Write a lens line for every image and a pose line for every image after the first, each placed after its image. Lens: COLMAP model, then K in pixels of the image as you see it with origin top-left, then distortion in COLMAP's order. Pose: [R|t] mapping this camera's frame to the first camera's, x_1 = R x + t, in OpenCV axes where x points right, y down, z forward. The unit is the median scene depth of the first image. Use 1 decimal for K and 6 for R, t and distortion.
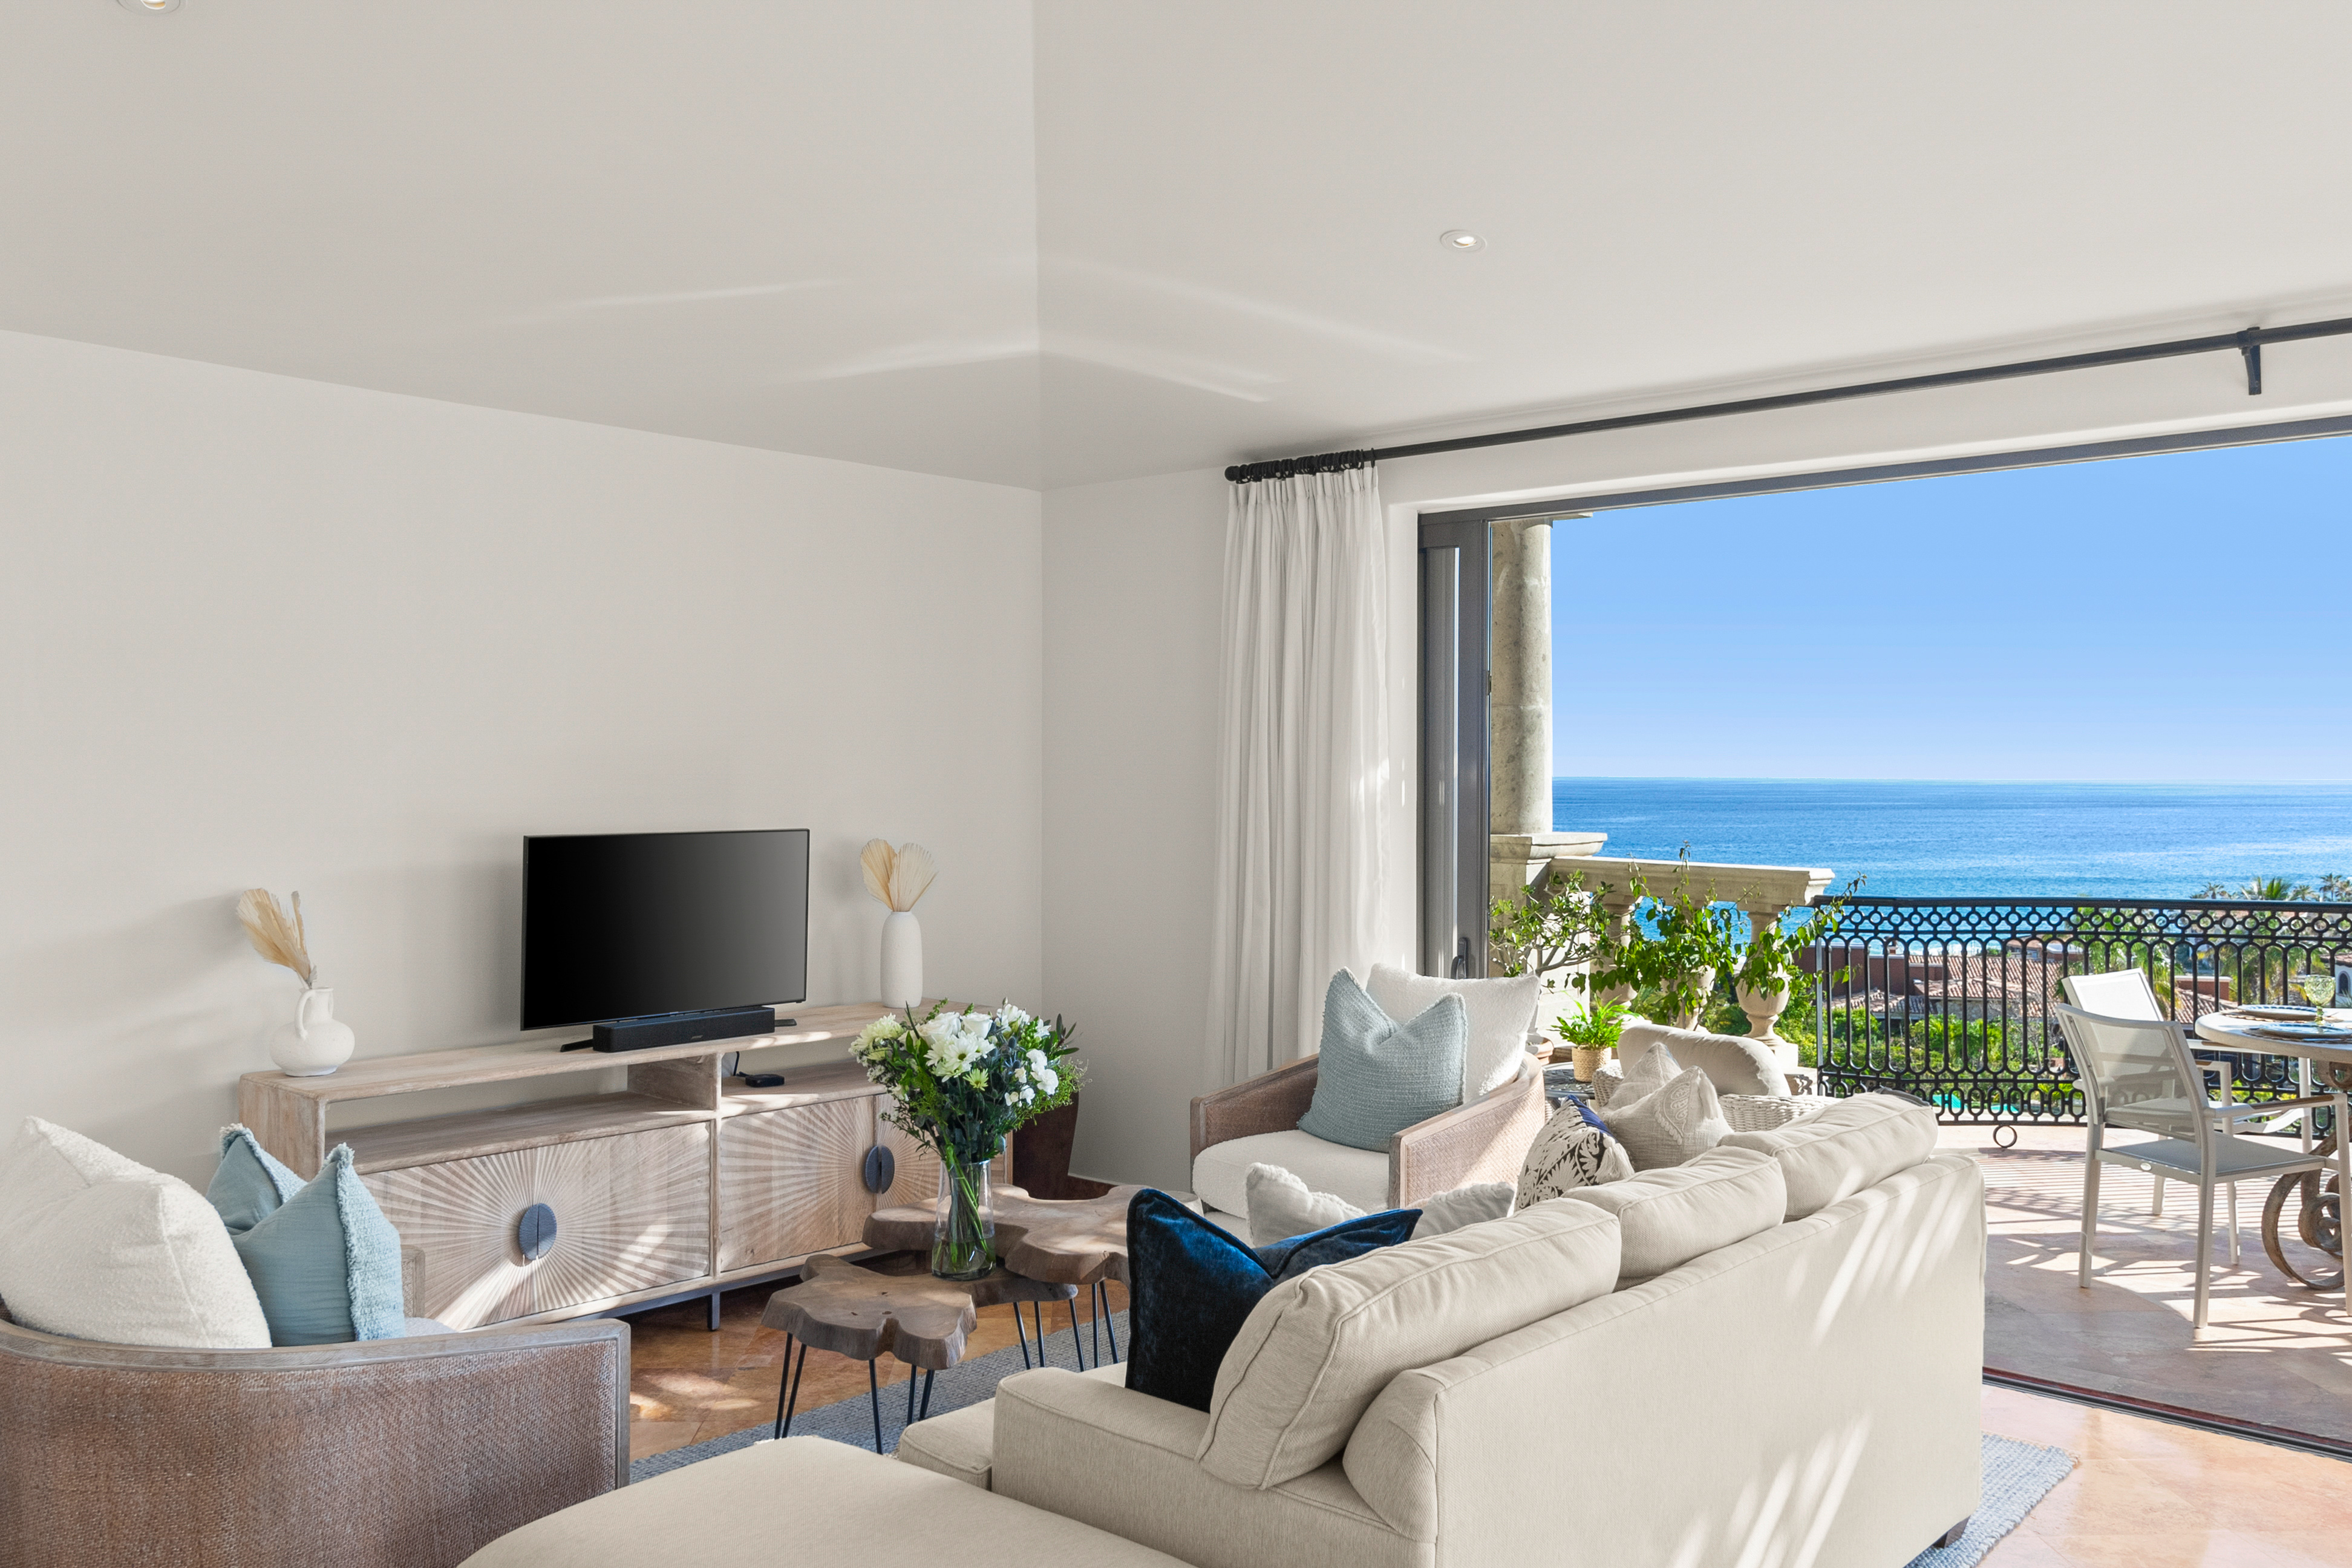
lens RADIAL K [[1938.0, 0, 1176.0], [0, 1938.0, 784.0], [0, 0, 1]] dist [-0.011142, -0.006830]
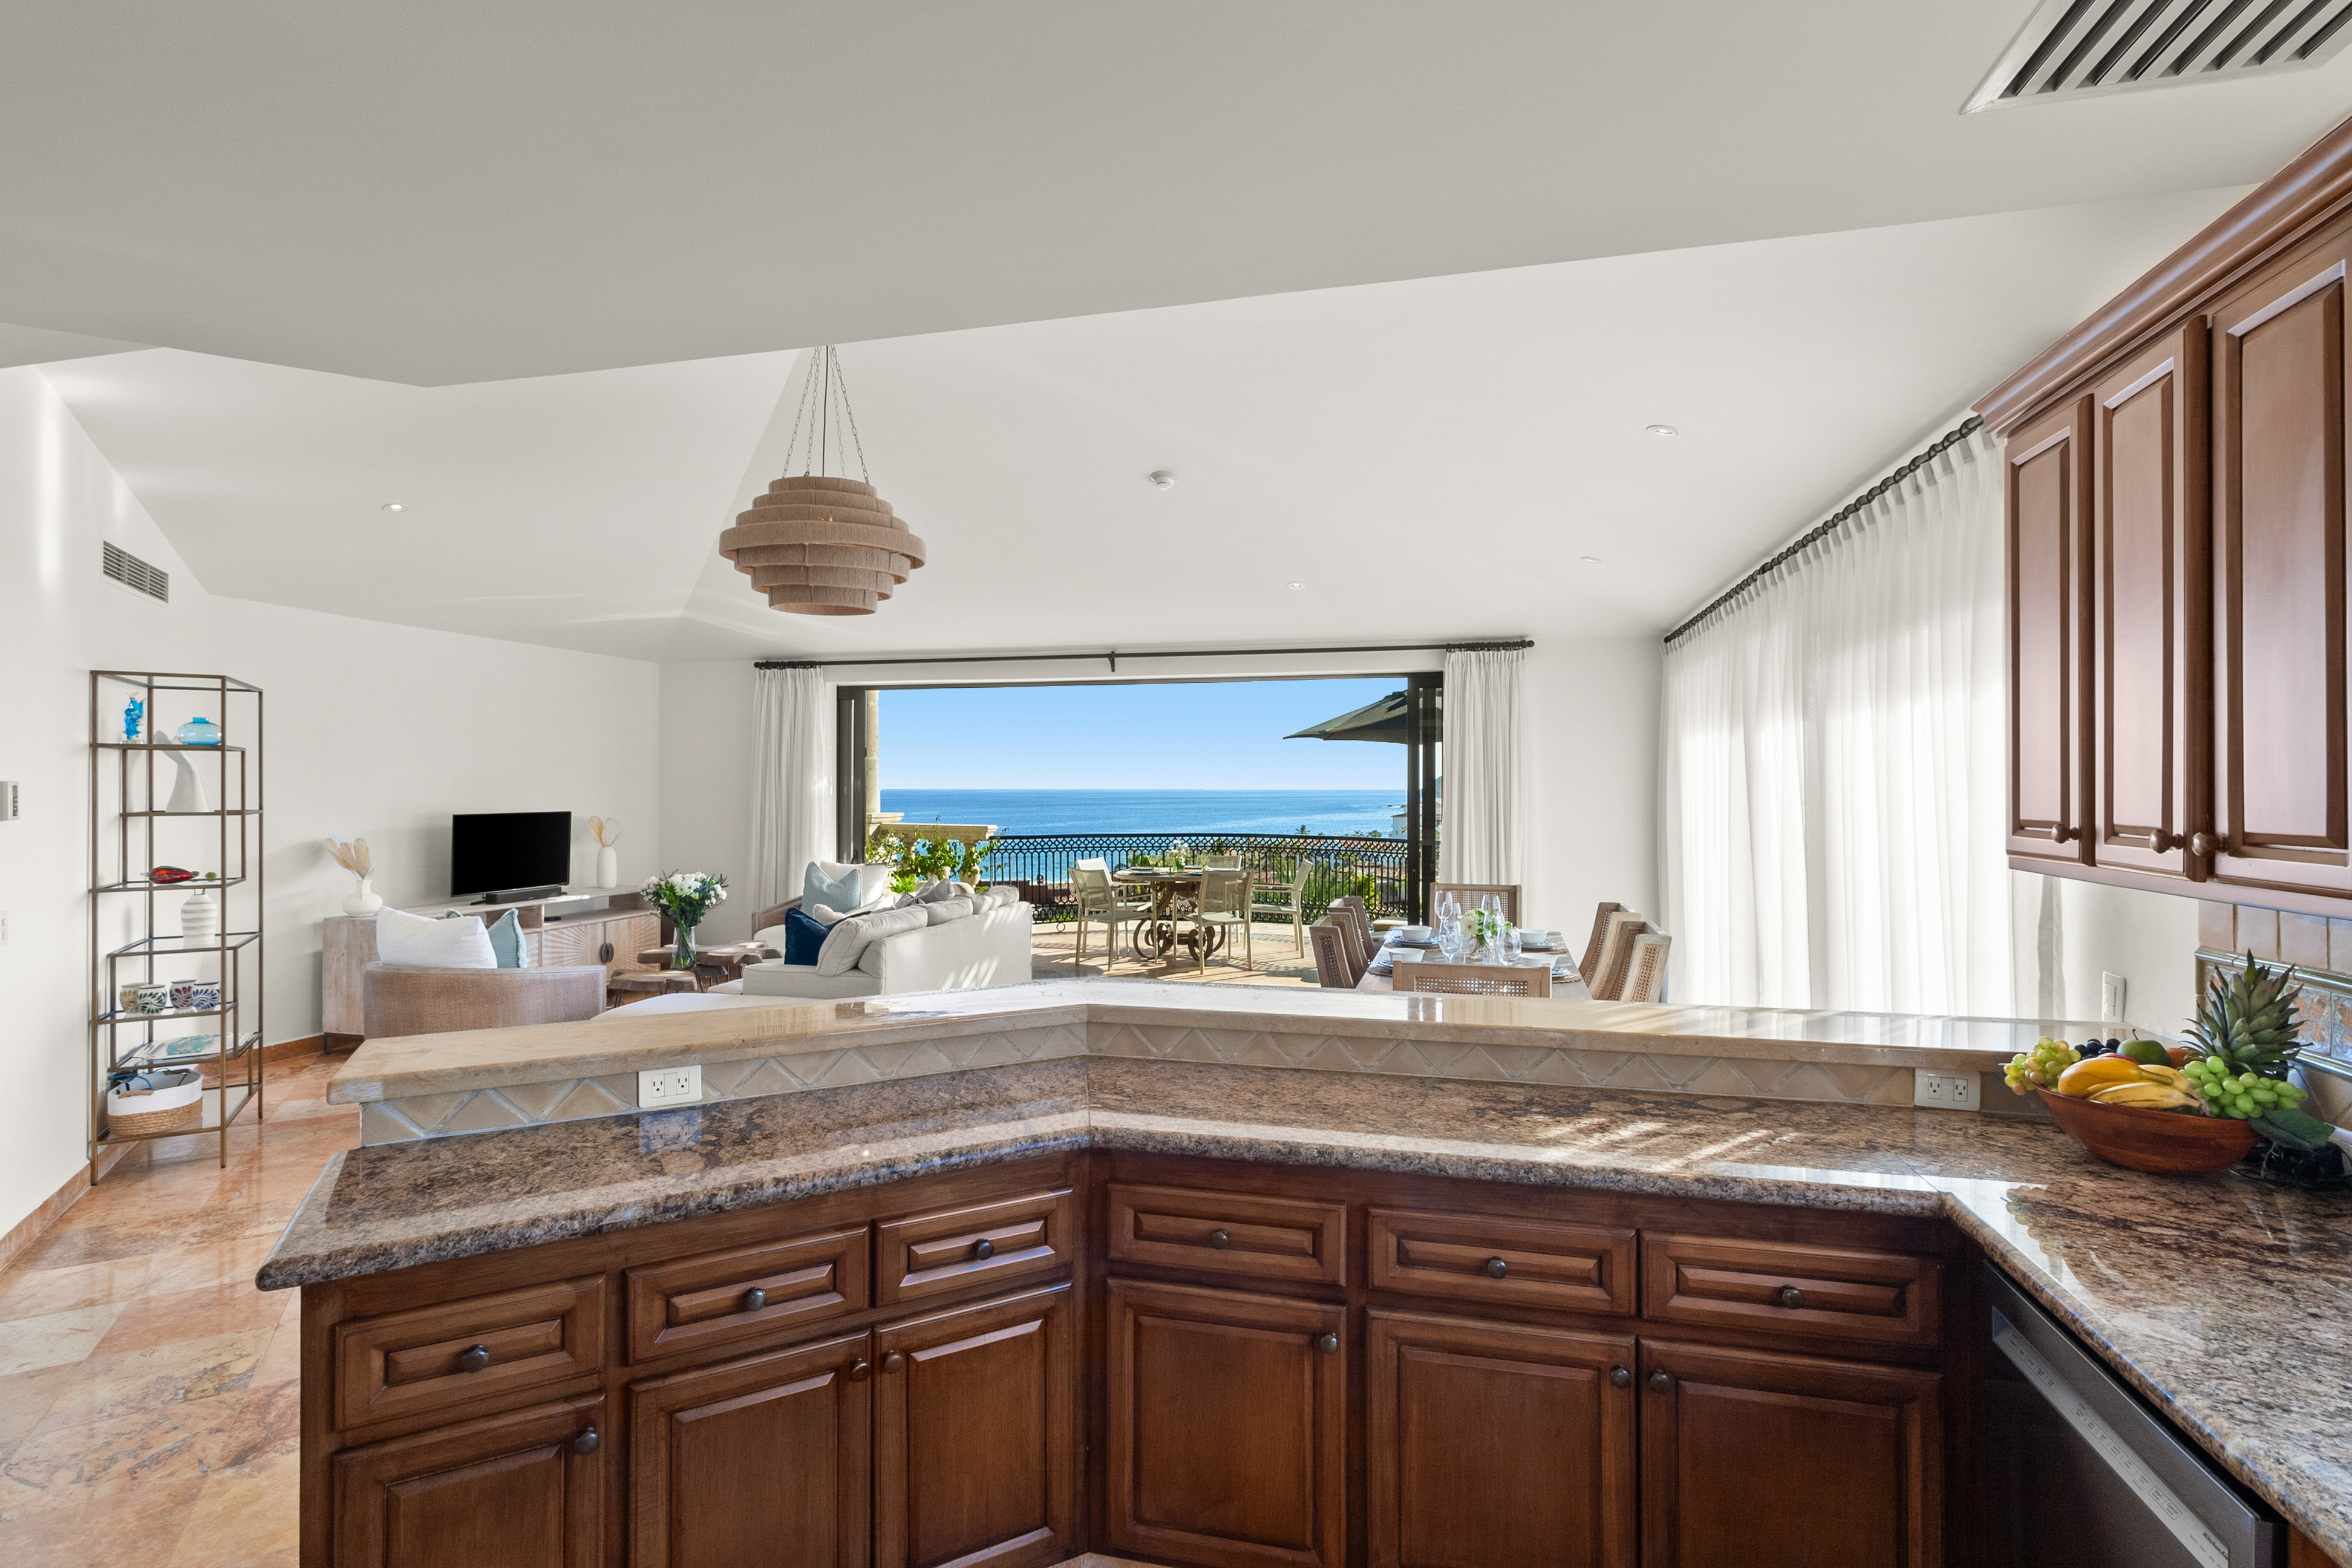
lens RADIAL K [[1104.3, 0, 1195.2], [0, 1104.3, 766.4], [0, 0, 1]] dist [-0.000284, -0.000341]
pose [[0.881134, 0.006634, 0.472821, -0.152633], [0.004707, 0.999729, -0.022798, 0.002960], [-0.472844, 0.022314, 0.880864, -0.527037]]
